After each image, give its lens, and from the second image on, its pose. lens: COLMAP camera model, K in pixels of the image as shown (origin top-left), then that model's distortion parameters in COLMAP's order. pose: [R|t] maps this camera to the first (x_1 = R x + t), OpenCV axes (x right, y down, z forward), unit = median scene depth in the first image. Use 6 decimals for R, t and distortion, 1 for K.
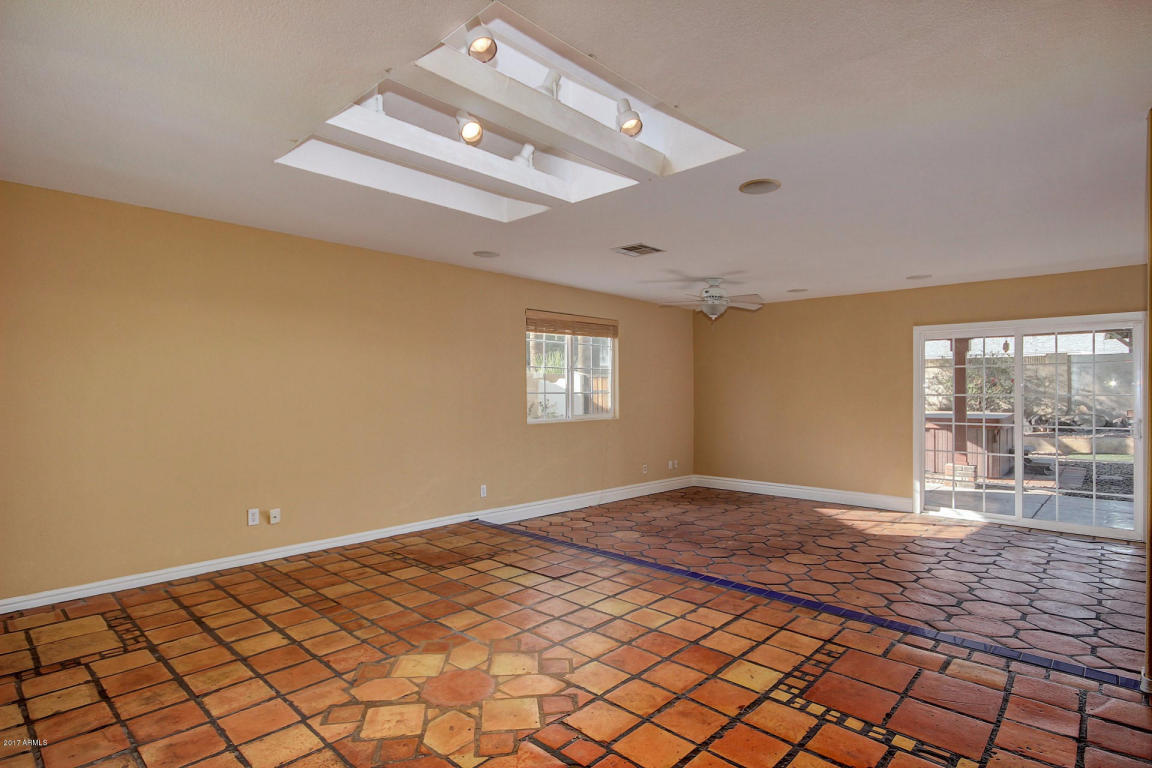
lens RADIAL K [[584.1, 0, 585.4], [0, 584.1, 383.6], [0, 0, 1]] dist [0.000023, 0.001597]
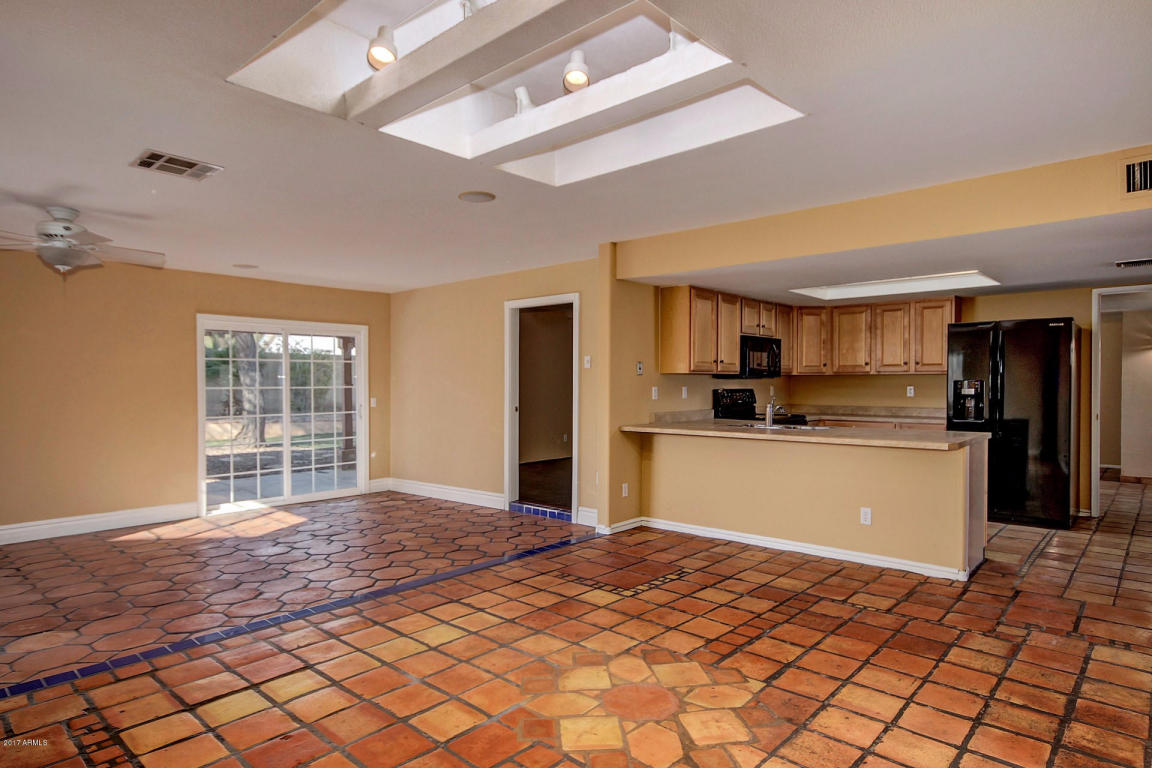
lens RADIAL K [[647.3, 0, 575.1], [0, 647.3, 394.8], [0, 0, 1]] dist [0.008281, 0.005635]
pose [[0.001228, -0.017546, 0.999845, -0.807628], [-0.012629, 0.999766, 0.017560, 0.006240], [-0.999919, -0.012649, 0.001006, 0.715718]]
